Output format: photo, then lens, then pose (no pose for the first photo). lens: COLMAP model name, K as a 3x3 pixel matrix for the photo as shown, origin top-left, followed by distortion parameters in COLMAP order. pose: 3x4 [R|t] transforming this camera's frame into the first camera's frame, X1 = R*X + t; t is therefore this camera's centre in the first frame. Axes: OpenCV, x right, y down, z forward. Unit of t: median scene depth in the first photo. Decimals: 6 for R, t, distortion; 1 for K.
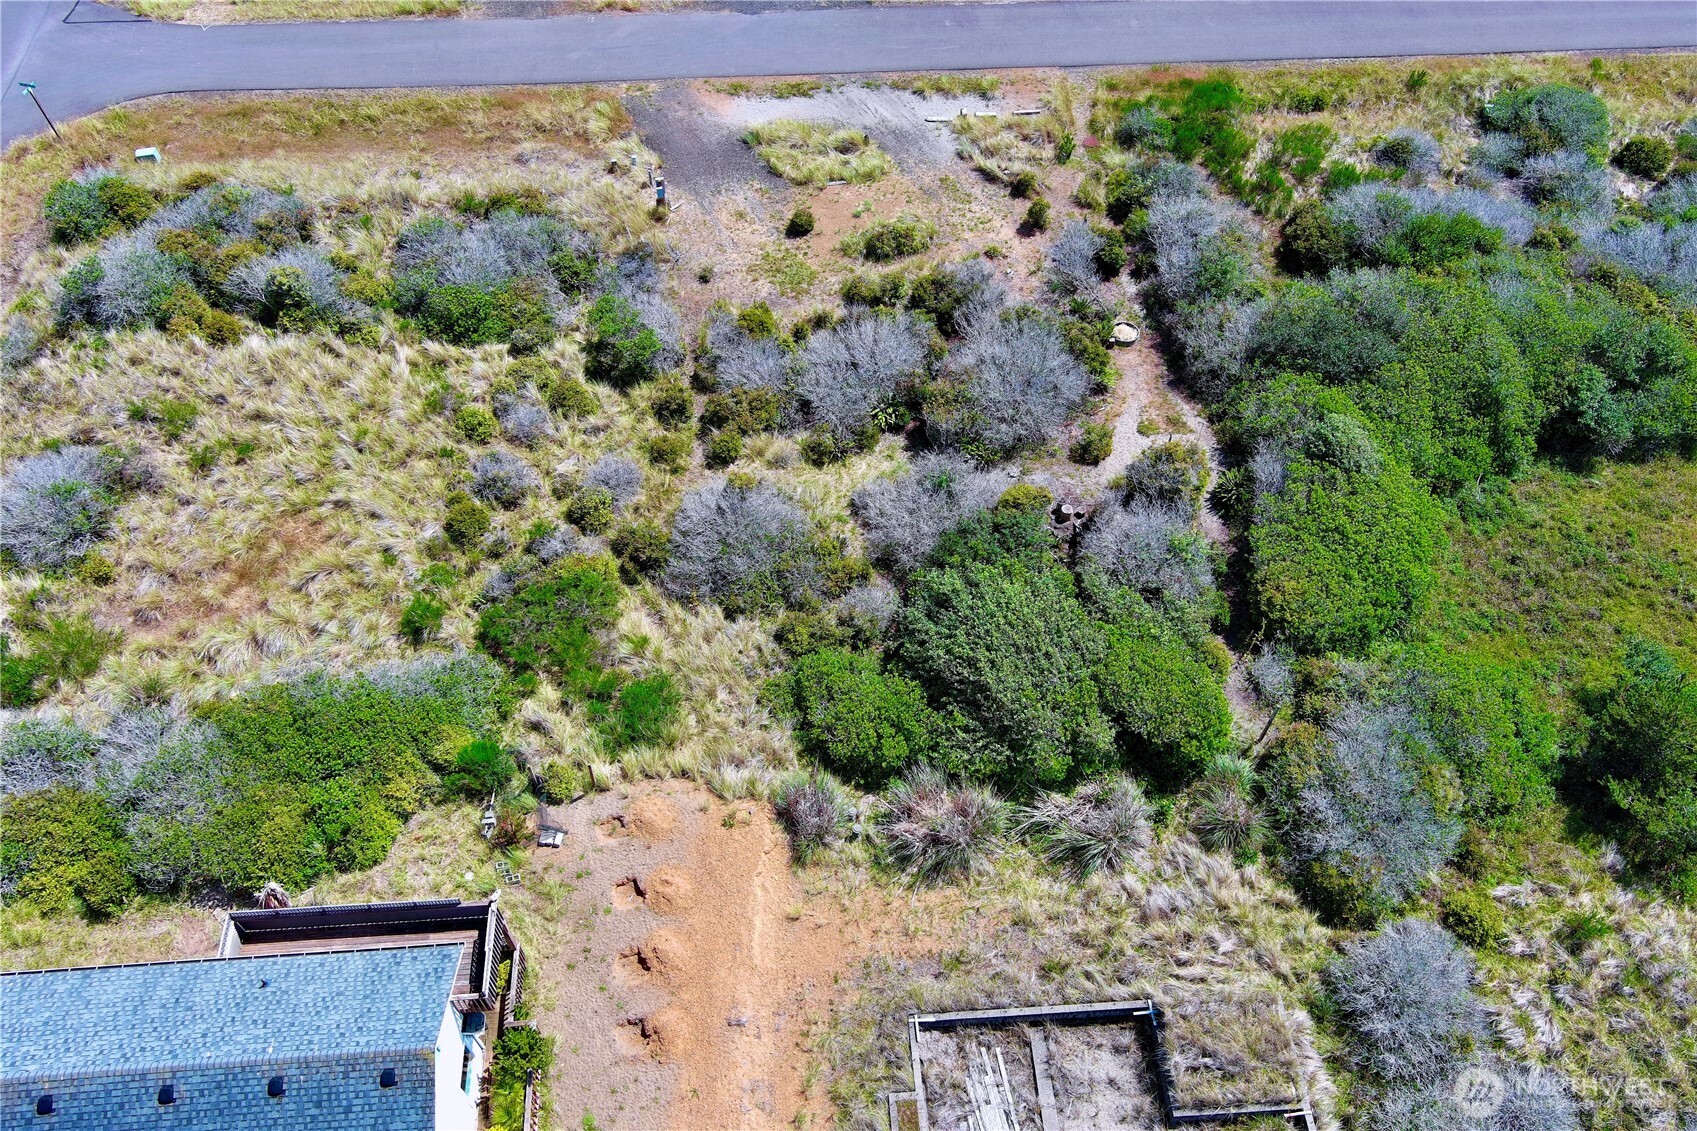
lens RADIAL K [[1333.0, 0, 842.7], [0, 1333.0, 560.0], [0, 0, 1]] dist [0.013833, -0.006329]
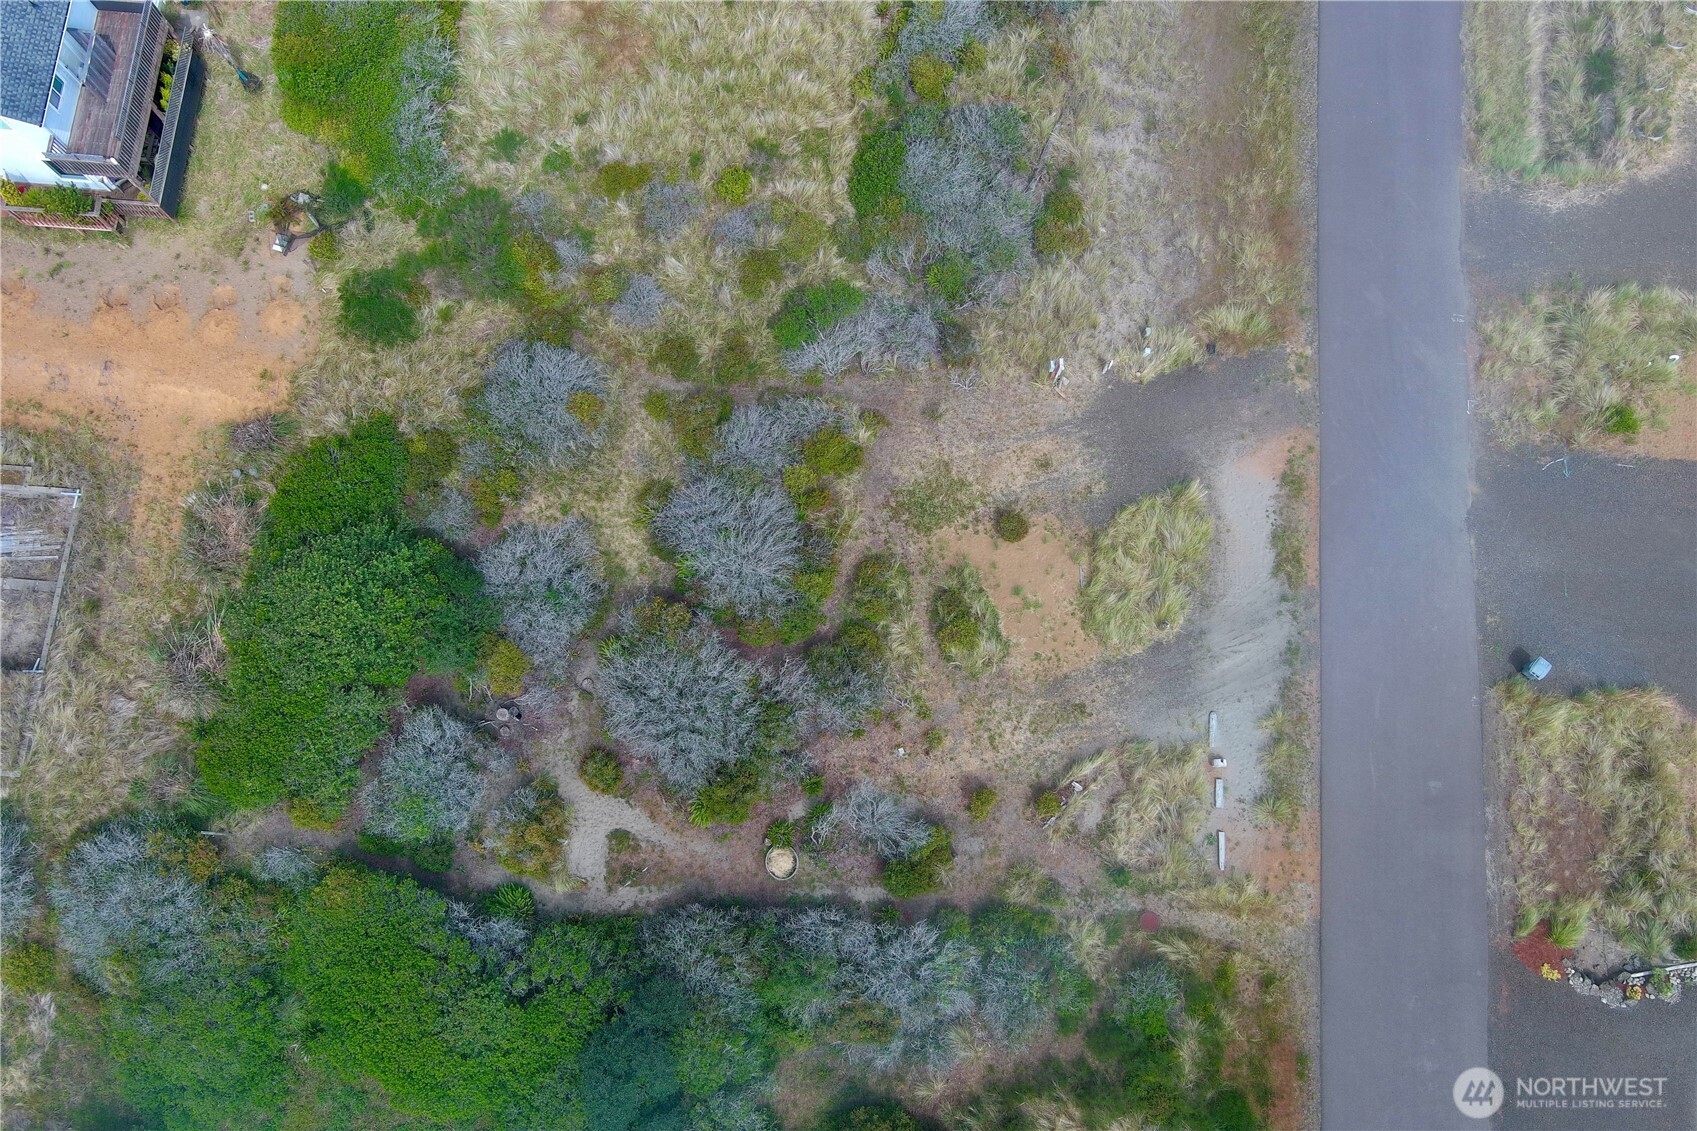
lens RADIAL K [[1307.4, 0, 842.2], [0, 1307.4, 567.2], [0, 0, 1]] dist [0.022898, -0.022272]
pose [[-0.144822, 0.961520, -0.233466, 0.226303], [-0.796883, 0.026523, 0.603551, -0.739431], [0.586518, 0.273452, 0.762378, 0.334441]]
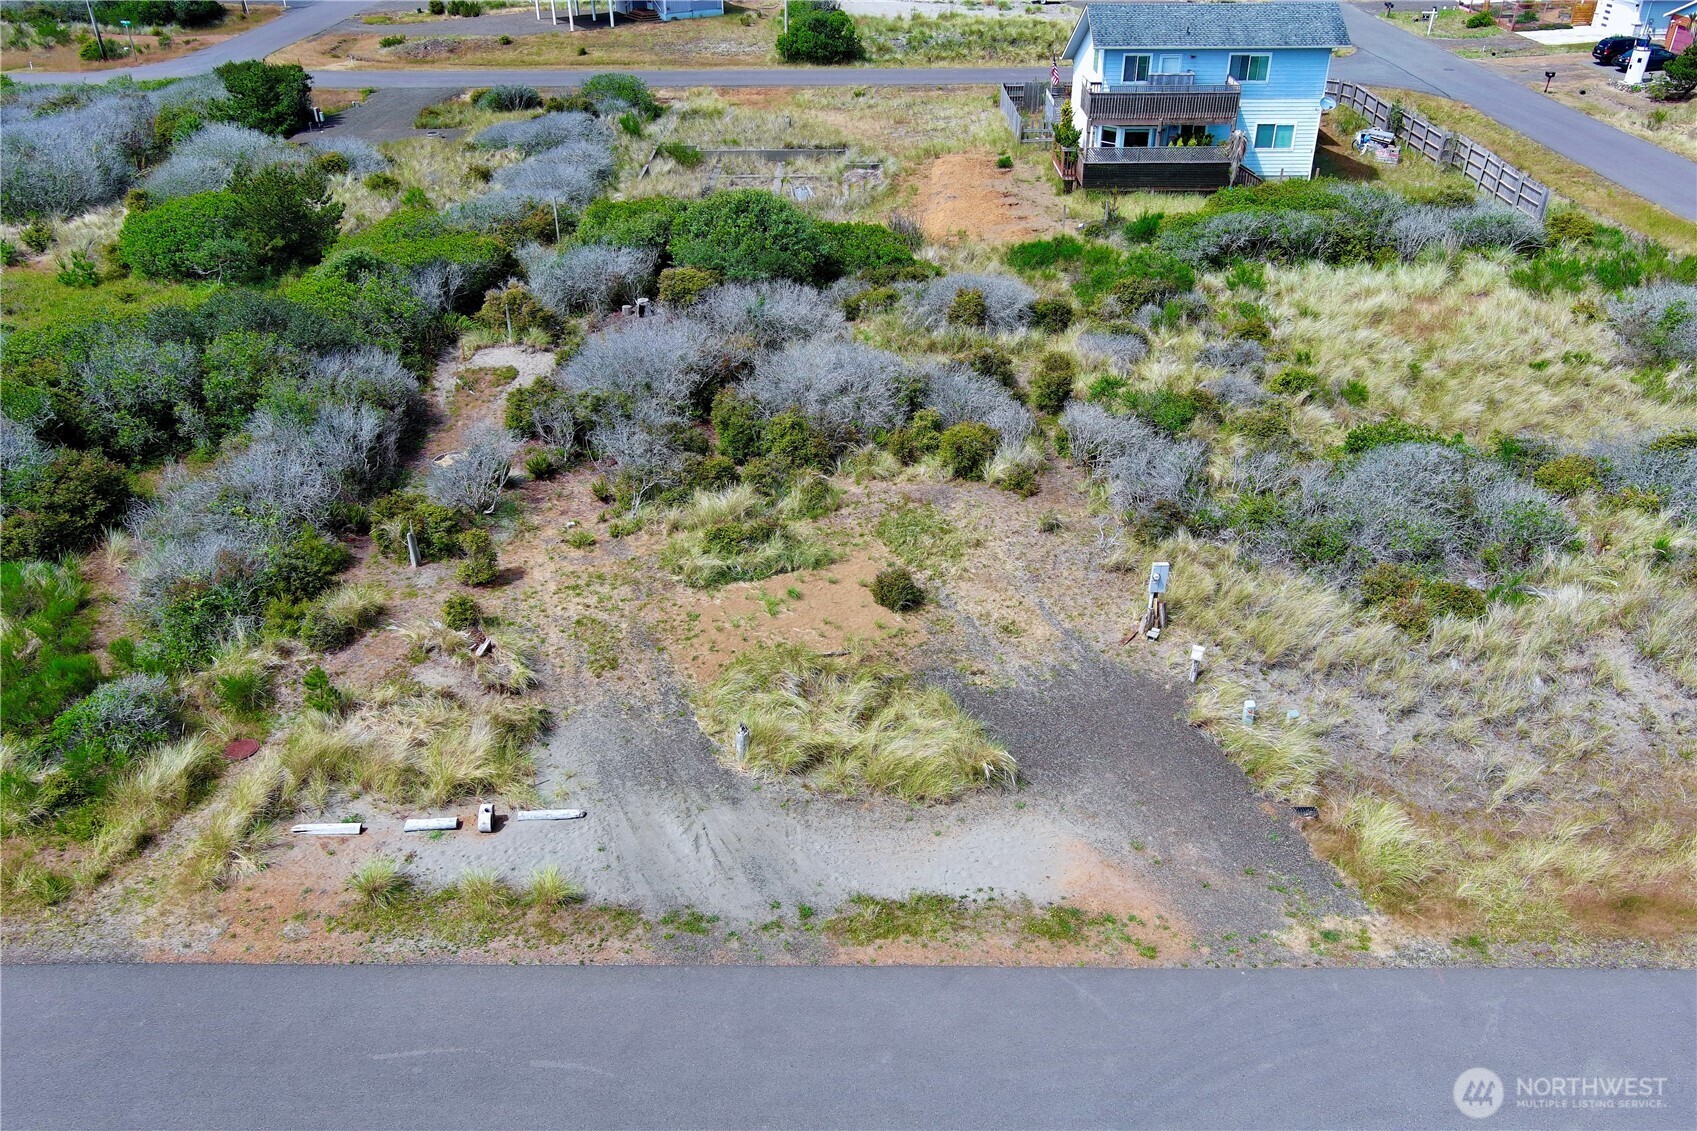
lens RADIAL K [[1313.3, 0, 848.3], [0, 1313.3, 566.4], [0, 0, 1]] dist [0.021295, -0.018121]
pose [[-0.997307, -0.041454, 0.060507, -0.048592], [0.055618, 0.110360, 0.992334, -0.883573], [-0.047814, 0.993027, -0.107758, 1.156266]]
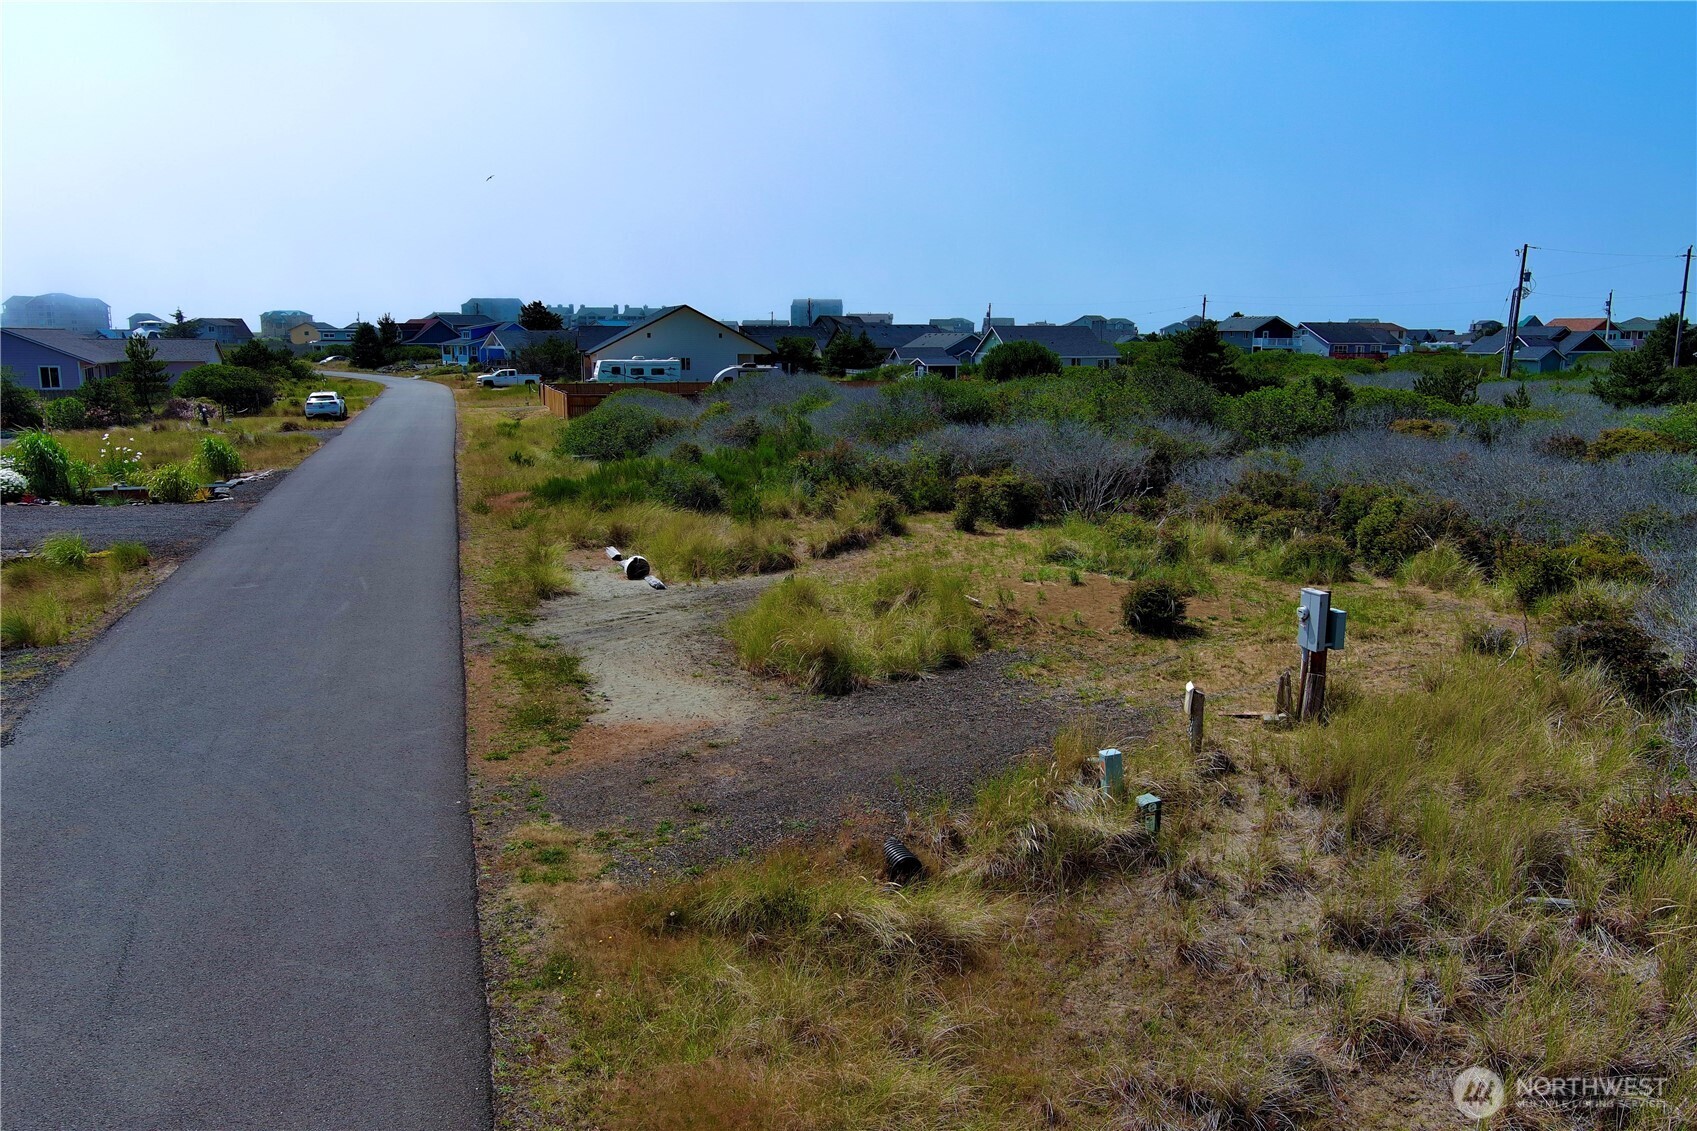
lens RADIAL K [[1313.3, 0, 848.3], [0, 1313.3, 566.4], [0, 0, 1]] dist [0.021295, -0.018121]
pose [[-0.224962, -0.180722, 0.957461, -0.422596], [0.774106, 0.563617, 0.288265, -0.489630], [-0.591737, 0.806025, 0.013106, 1.143916]]
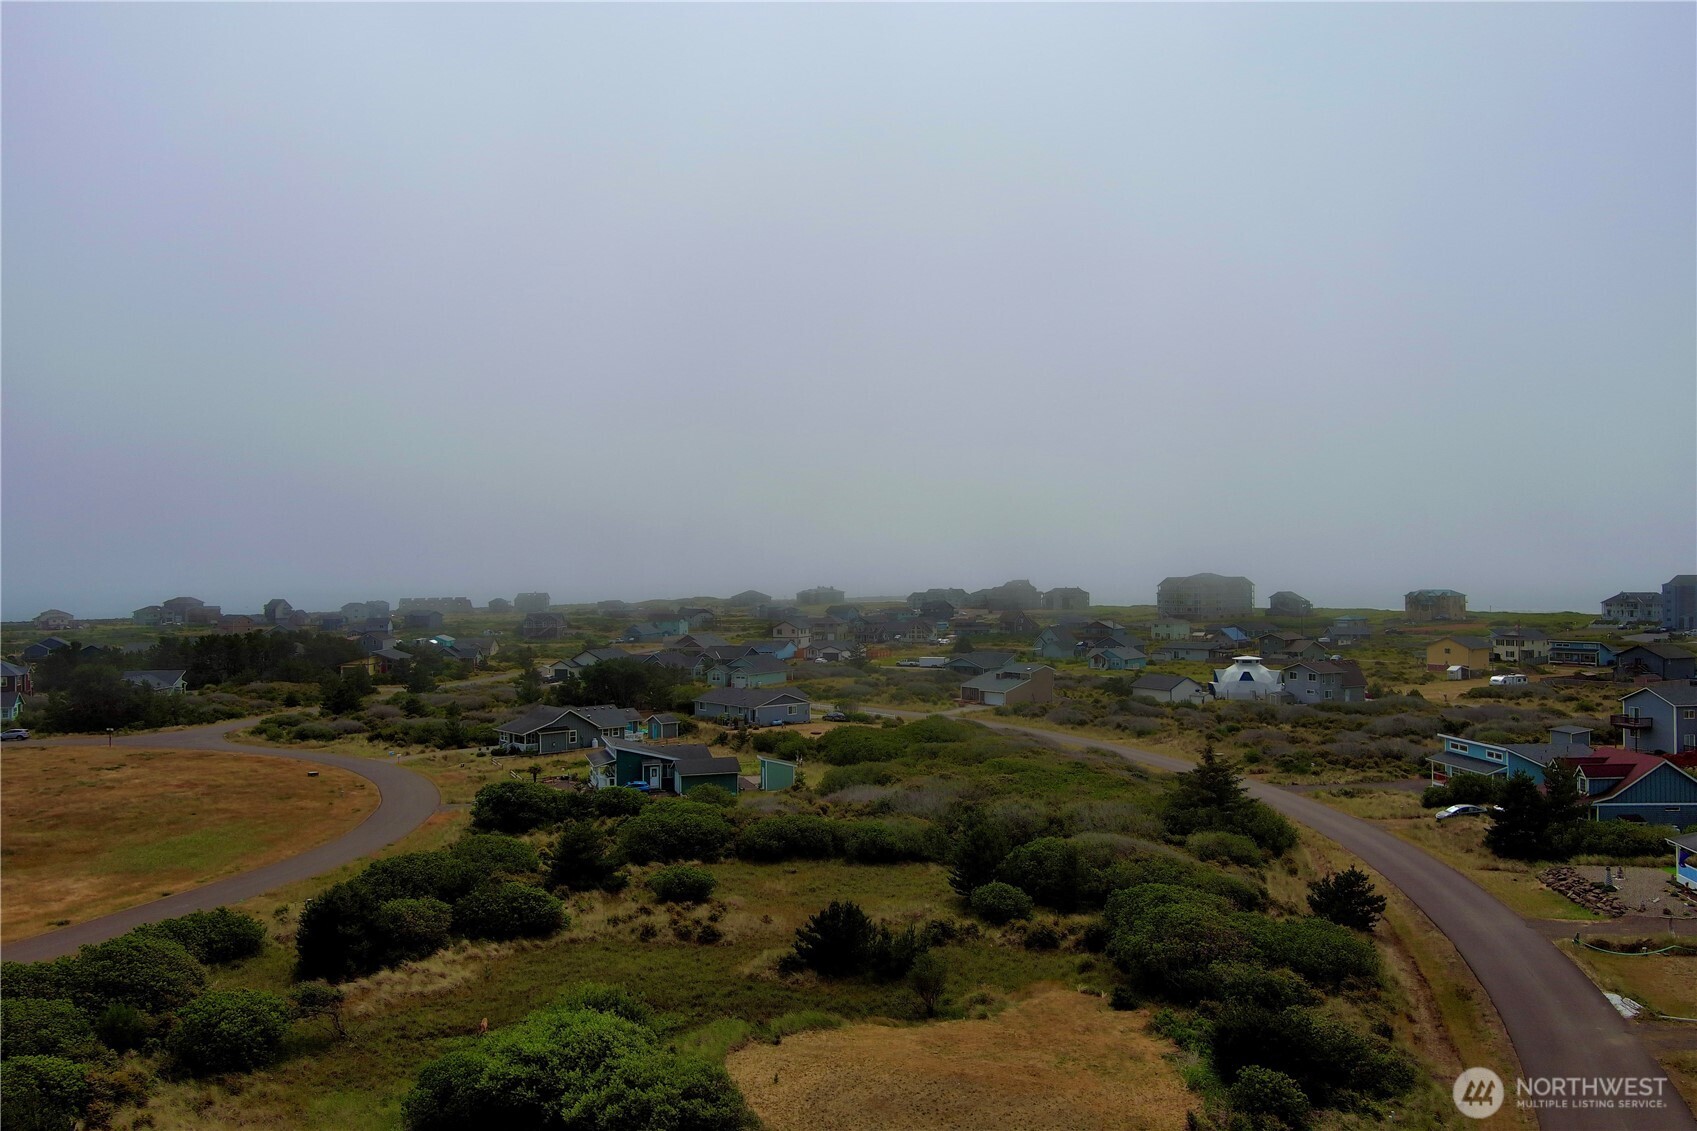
lens RADIAL K [[1339.7, 0, 849.6], [0, 1339.7, 532.1], [0, 0, 1]] dist [-0.052472, 0.064374]
pose [[0.560076, 0.010804, 0.828371, 1.167153], [0.666347, 0.588246, -0.458201, -0.806212], [-0.492236, 0.808610, 0.322264, 0.999279]]
